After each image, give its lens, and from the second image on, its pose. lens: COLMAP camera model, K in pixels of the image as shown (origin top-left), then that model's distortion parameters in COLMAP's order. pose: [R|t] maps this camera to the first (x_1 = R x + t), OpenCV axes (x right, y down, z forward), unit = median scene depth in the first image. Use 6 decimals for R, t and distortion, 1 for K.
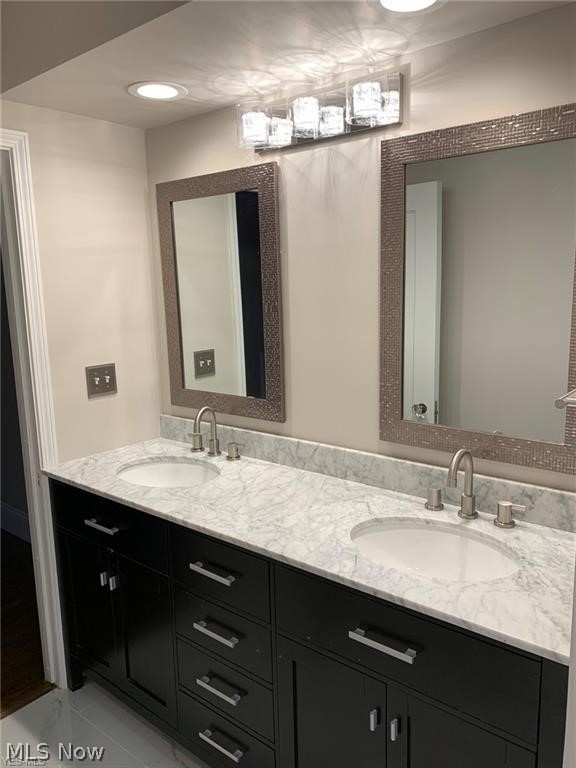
lens RADIAL K [[589.3, 0, 288.0], [0, 589.3, 384.0], [0, 0, 1]] dist [0.085022, -0.120640]
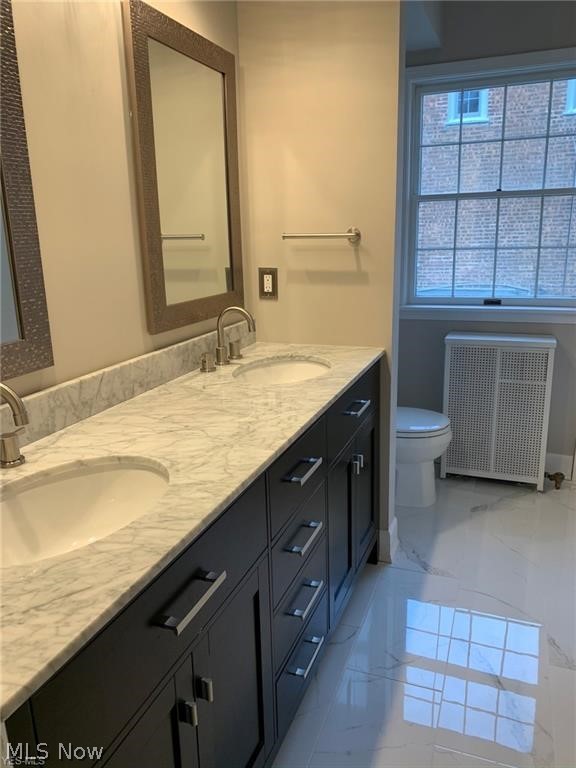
lens RADIAL K [[589.3, 0, 288.0], [0, 589.3, 384.0], [0, 0, 1]] dist [0.085022, -0.120640]
pose [[-0.319199, -0.209748, 0.924185, -0.757657], [0.196536, 0.939347, 0.281070, -0.052126], [-0.927084, 0.271353, -0.258616, 1.010990]]
